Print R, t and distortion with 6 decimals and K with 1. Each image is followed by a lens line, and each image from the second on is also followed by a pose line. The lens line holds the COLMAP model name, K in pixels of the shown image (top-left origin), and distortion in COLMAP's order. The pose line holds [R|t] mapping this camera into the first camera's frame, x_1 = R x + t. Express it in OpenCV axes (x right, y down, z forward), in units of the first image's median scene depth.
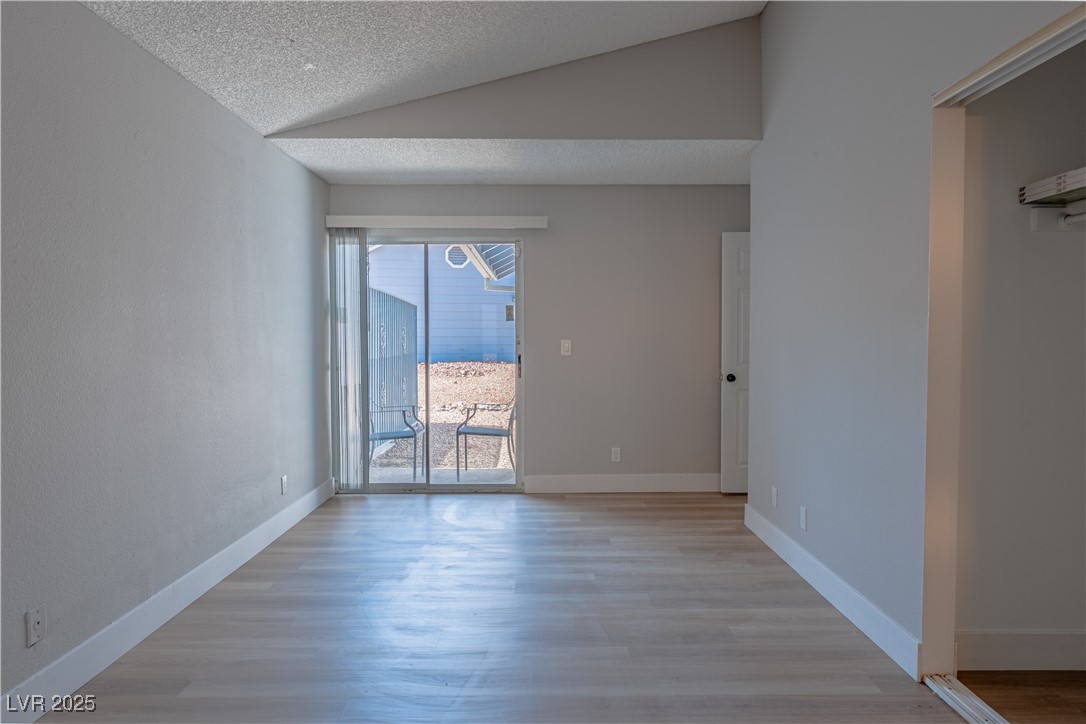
lens RADIAL K [[690.7, 0, 543.3], [0, 690.7, 362.0], [0, 0, 1]] dist [-0.006186, -0.000555]
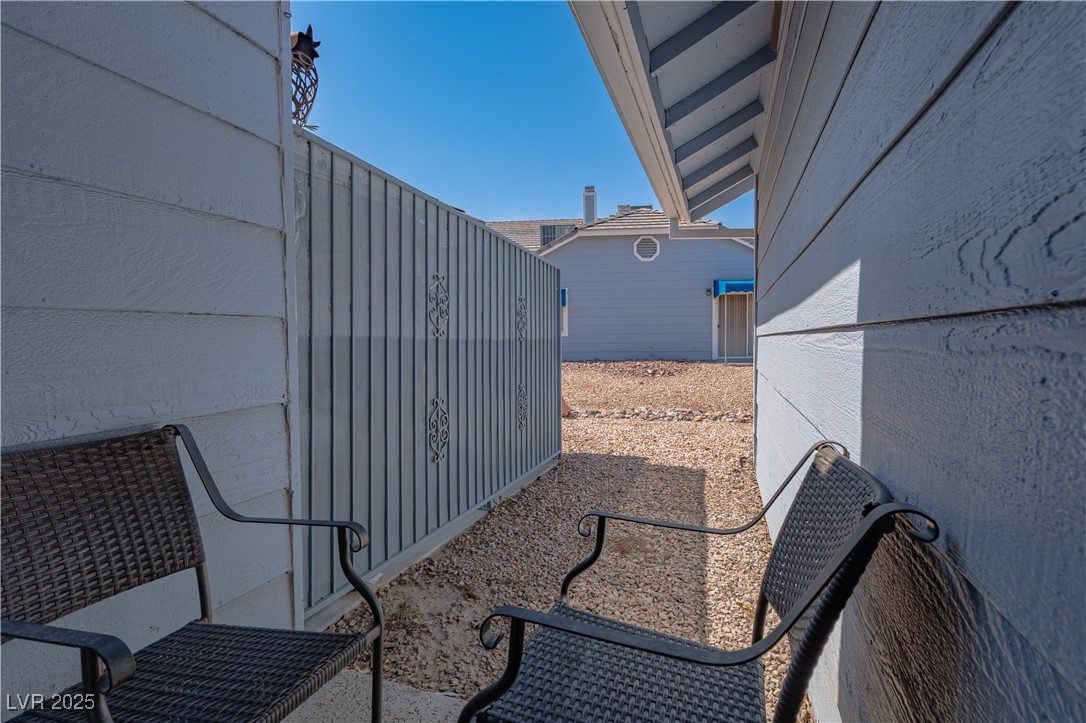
lens RADIAL K [[506.8, 0, 545.6], [0, 506.8, 361.4], [0, 0, 1]] dist [-0.000573, -0.000005]
pose [[0.942970, 0.009674, -0.332736, -0.023649], [-0.009553, 0.999952, 0.001999, 0.001084], [0.332740, 0.001294, 0.943018, 0.319367]]
